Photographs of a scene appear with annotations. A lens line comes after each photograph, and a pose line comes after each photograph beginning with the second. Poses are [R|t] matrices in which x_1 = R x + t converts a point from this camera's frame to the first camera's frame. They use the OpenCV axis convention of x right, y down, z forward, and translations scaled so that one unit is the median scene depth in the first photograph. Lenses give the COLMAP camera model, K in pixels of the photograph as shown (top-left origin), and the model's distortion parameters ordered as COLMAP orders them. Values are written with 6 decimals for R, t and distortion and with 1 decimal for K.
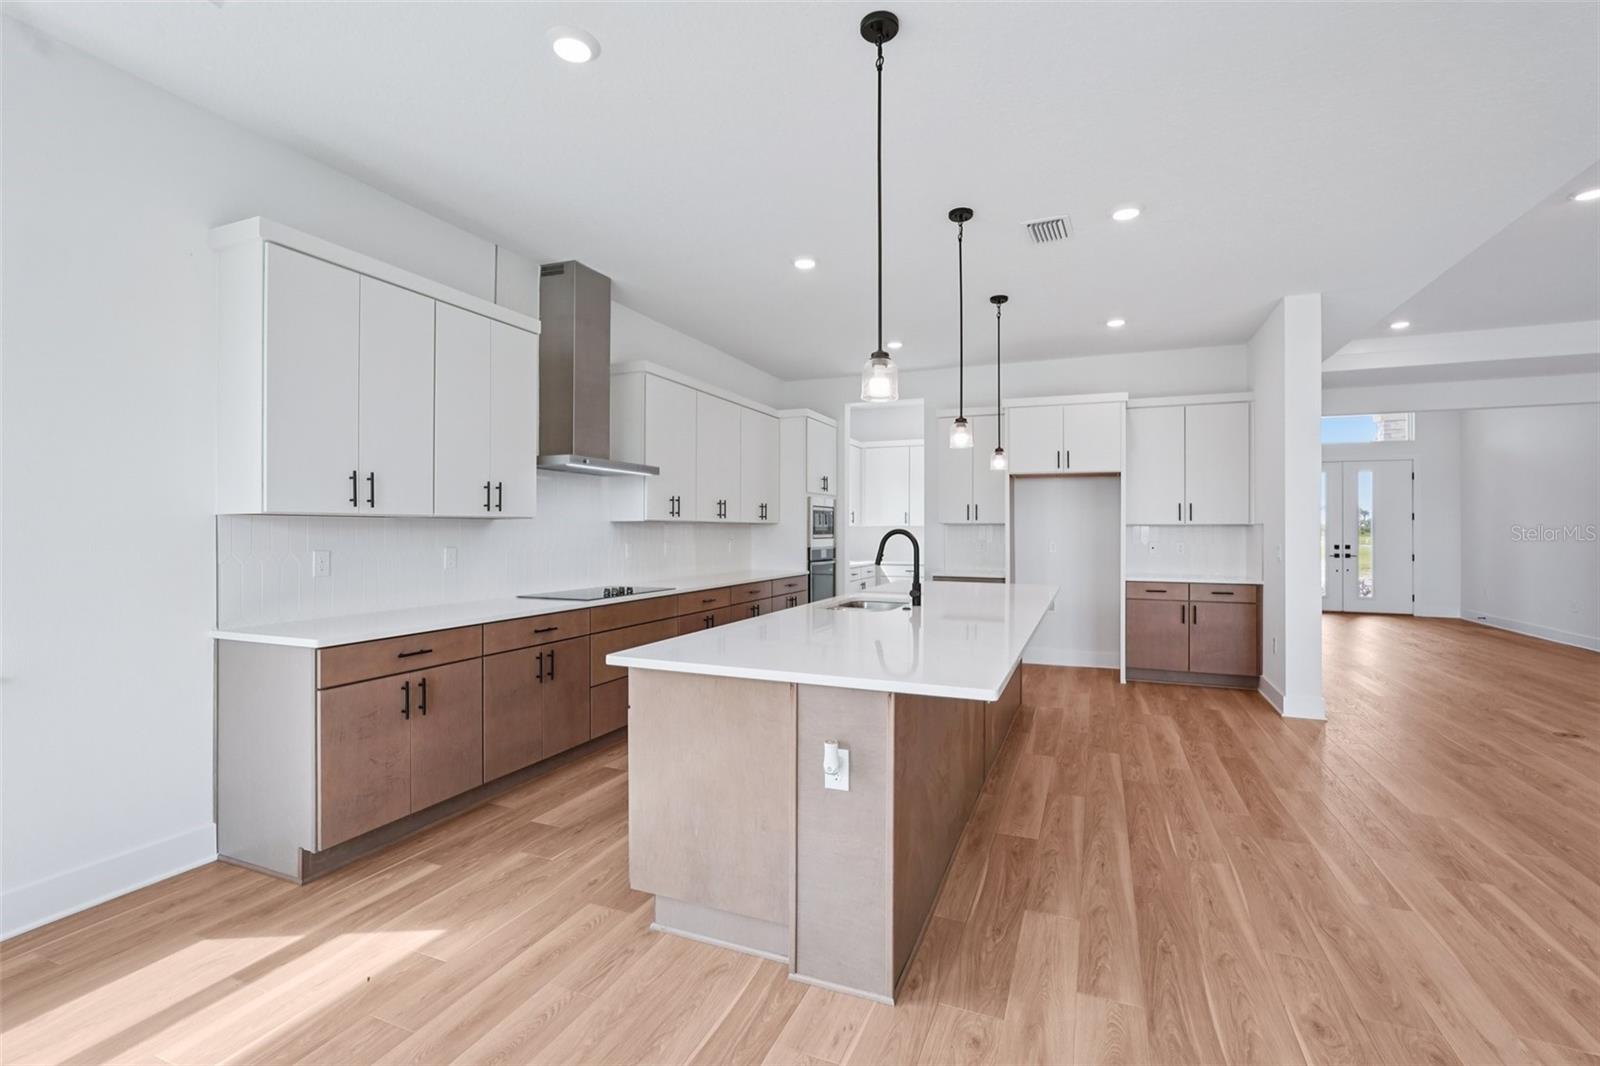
lens RADIAL K [[719.6, 0, 793.6], [0, 719.6, 526.3], [0, 0, 1]] dist [-0.009949, 0.003767]
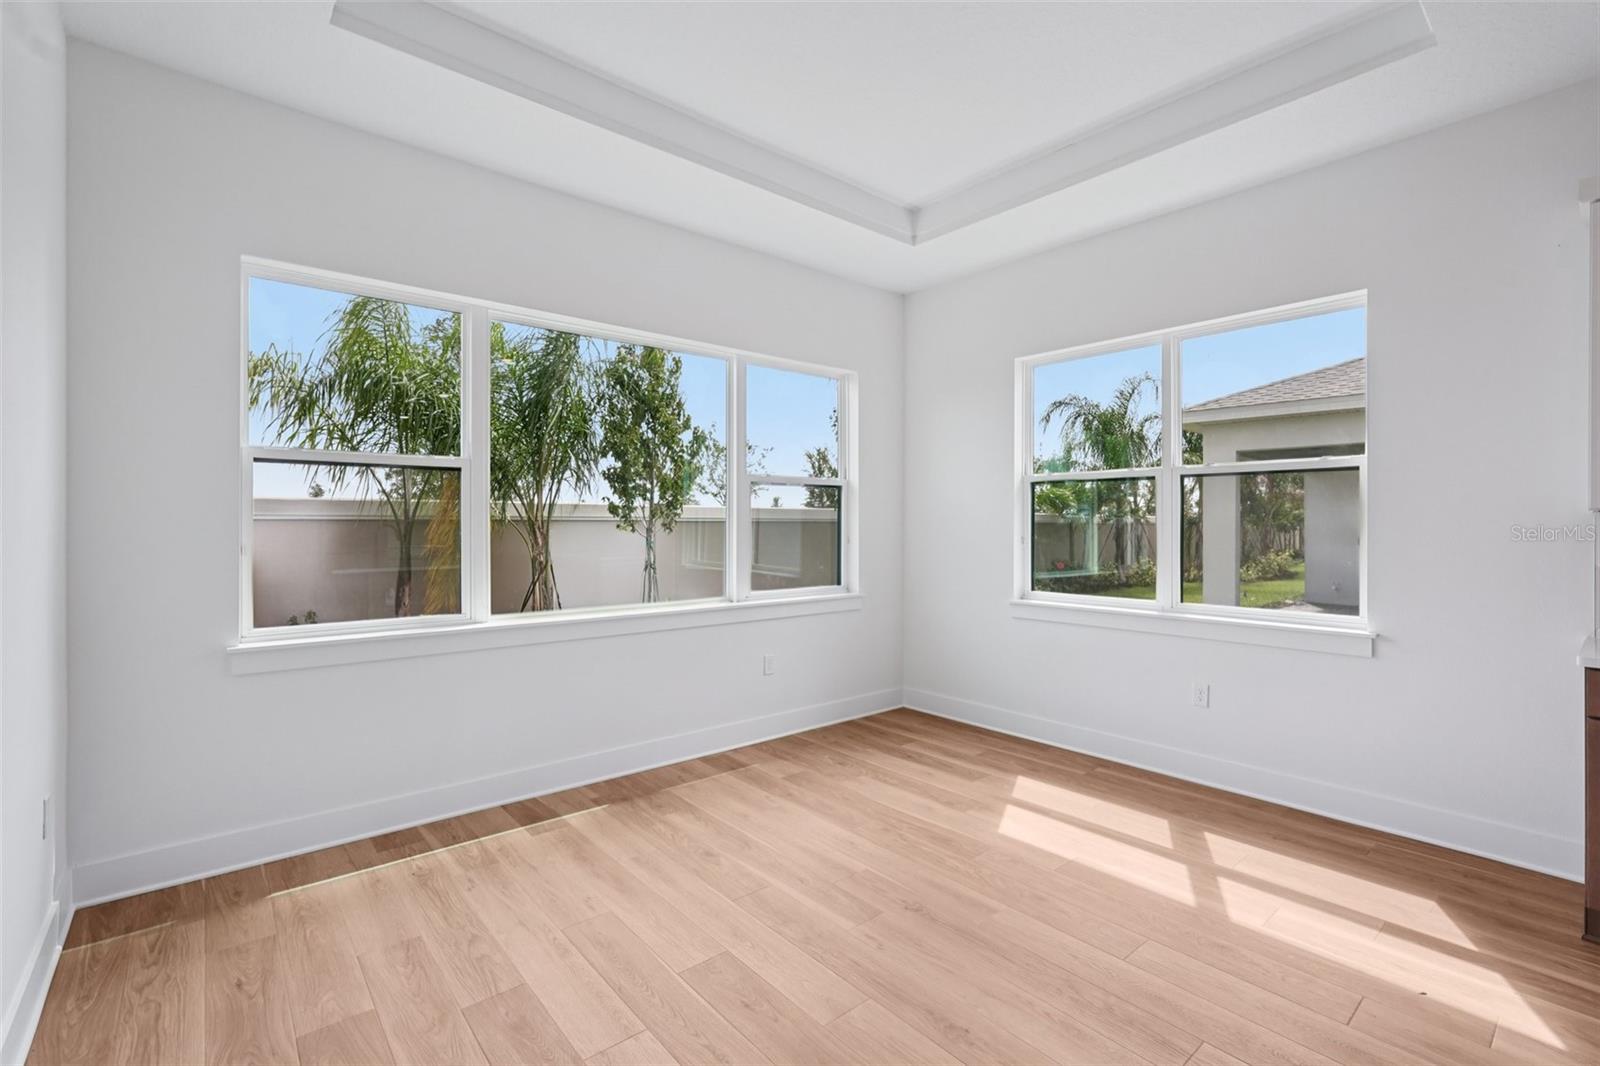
lens RADIAL K [[719.6, 0, 800.2], [0, 719.6, 532.0], [0, 0, 1]] dist [-0.009949, 0.003767]
pose [[-0.466404, 0.006290, -0.884550, 2.281669], [-0.005041, 0.999940, 0.009769, 0.057418], [0.884558, 0.009016, -0.466344, 2.588913]]
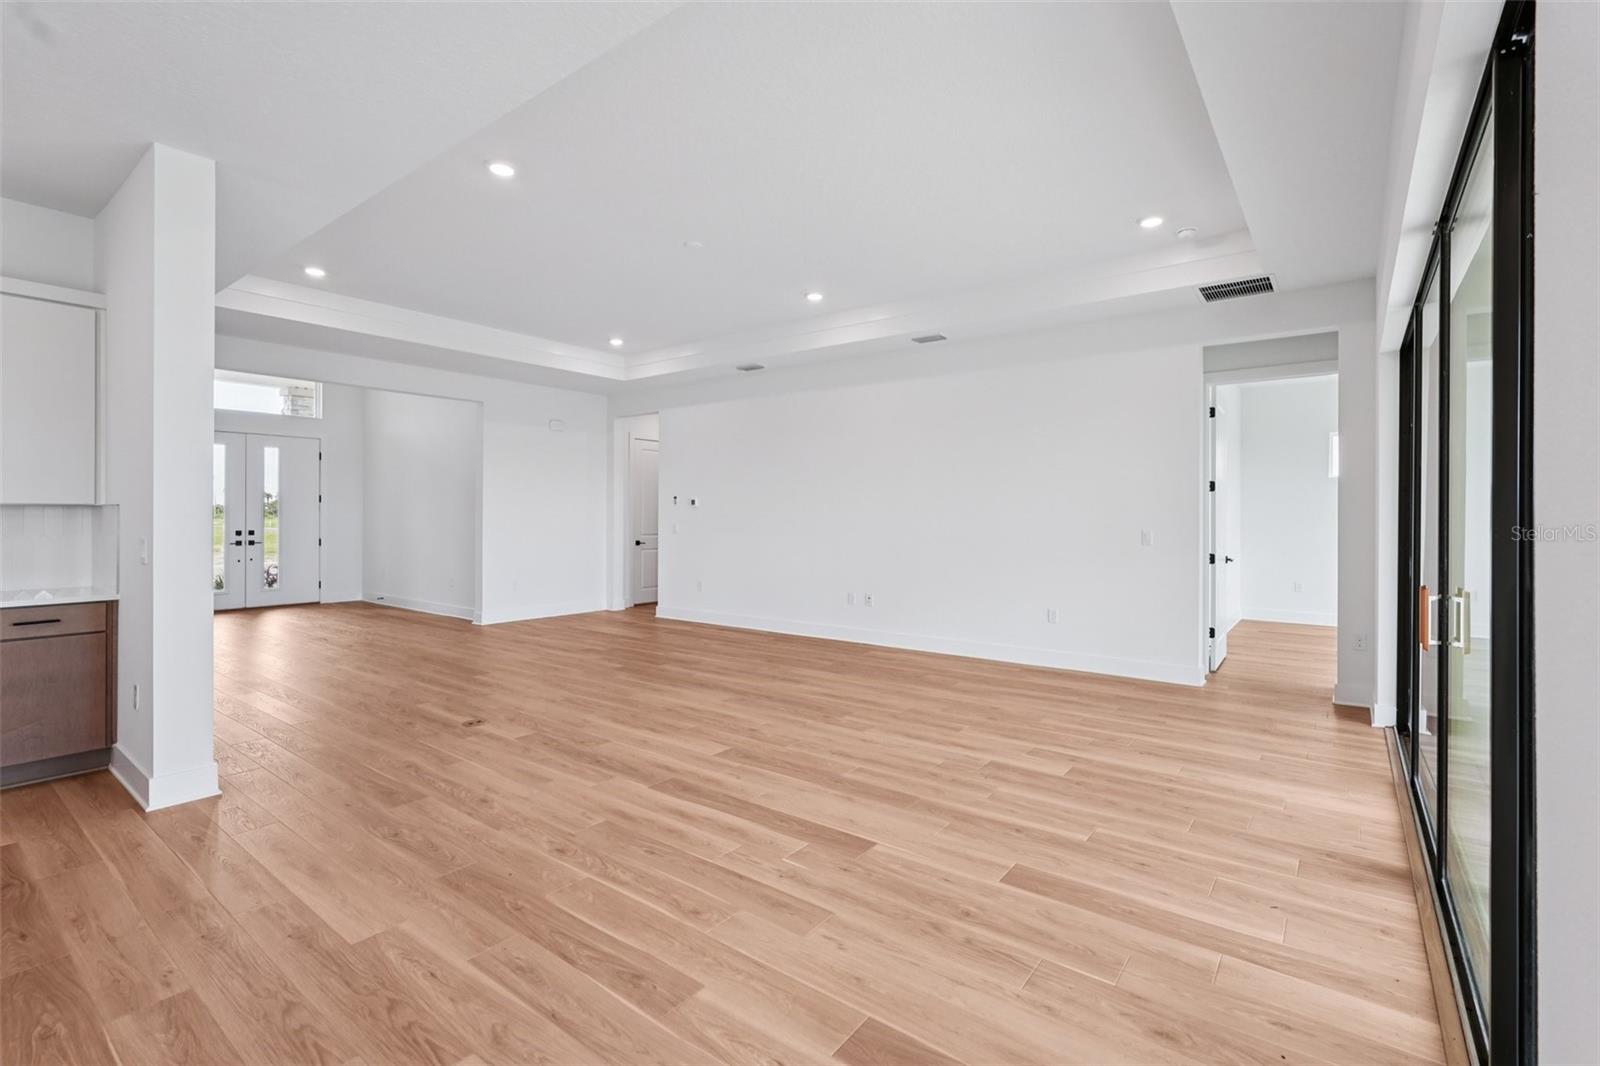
lens RADIAL K [[719.6, 0, 797.8], [0, 719.6, 515.4], [0, 0, 1]] dist [-0.009949, 0.003767]
pose [[0.257571, -0.001367, 0.966258, 0.191219], [-0.007128, 0.999969, 0.003314, 0.000289], [-0.966233, -0.007741, 0.257553, 0.247858]]
